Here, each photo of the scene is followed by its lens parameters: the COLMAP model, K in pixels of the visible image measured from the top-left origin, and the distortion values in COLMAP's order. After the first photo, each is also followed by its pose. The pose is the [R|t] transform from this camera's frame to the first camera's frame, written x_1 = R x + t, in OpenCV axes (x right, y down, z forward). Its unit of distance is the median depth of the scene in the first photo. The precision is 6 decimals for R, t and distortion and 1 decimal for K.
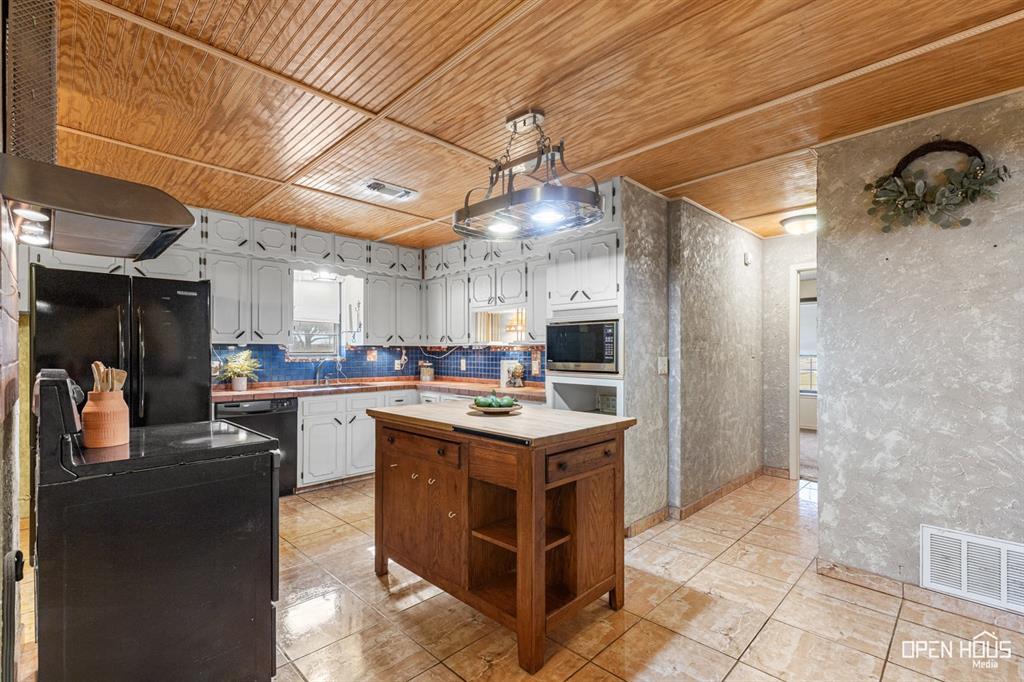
lens RADIAL K [[478.7, 0, 515.3], [0, 478.7, 348.1], [0, 0, 1]] dist [0.113168, 0.000076]
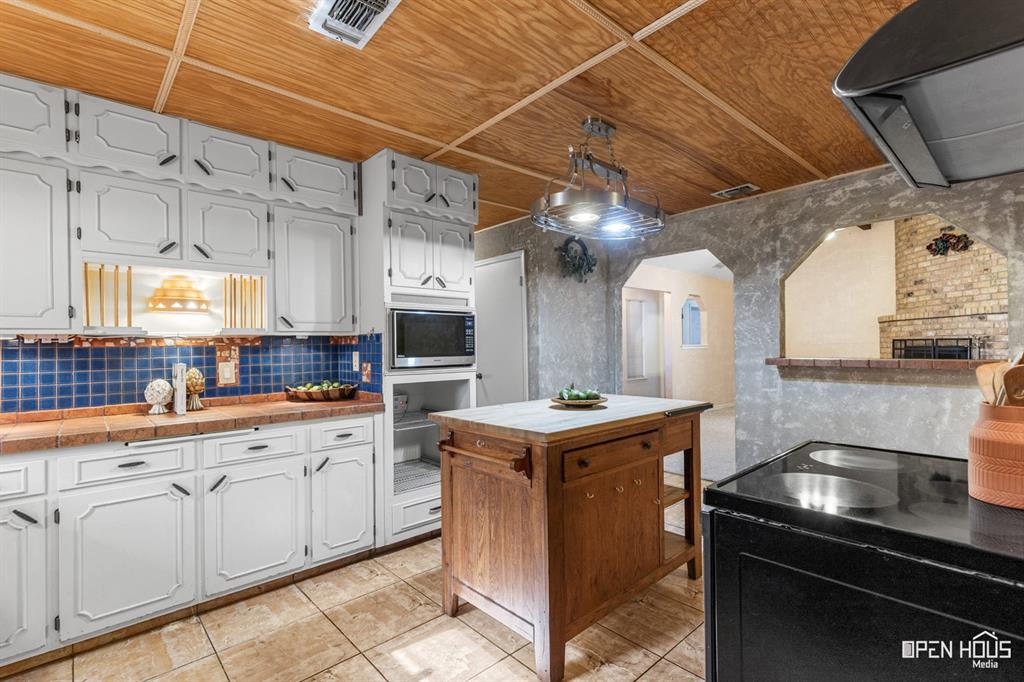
lens RADIAL K [[478.7, 0, 515.3], [0, 478.7, 348.1], [0, 0, 1]] dist [0.113168, 0.000076]
pose [[0.076865, -0.006767, 0.997019, -0.739075], [0.005457, 0.999965, 0.006366, 0.008696], [-0.997027, 0.004952, 0.076900, 0.775636]]
